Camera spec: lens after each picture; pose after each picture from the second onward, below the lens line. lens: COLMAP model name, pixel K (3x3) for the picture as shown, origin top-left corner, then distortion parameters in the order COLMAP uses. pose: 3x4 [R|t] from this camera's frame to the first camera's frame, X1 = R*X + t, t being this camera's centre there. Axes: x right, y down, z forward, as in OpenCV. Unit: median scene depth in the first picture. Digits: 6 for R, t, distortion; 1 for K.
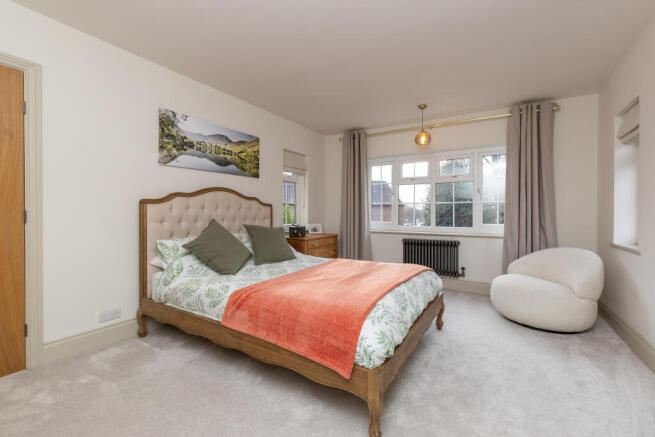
lens RADIAL K [[282.5, 0, 328.5], [0, 282.5, 215.2], [0, 0, 1]] dist [0.000380, -0.000821]
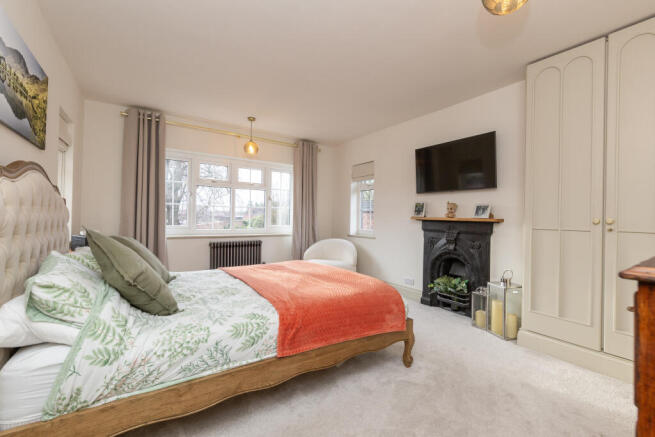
lens RADIAL K [[282.5, 0, 331.7], [0, 282.5, 217.6], [0, 0, 1]] dist [0.000380, -0.000821]
pose [[0.406585, 0.003401, 0.913607, -0.542393], [-0.006003, 0.999981, -0.001051, -0.004450], [-0.913593, -0.005057, 0.406598, 0.279082]]
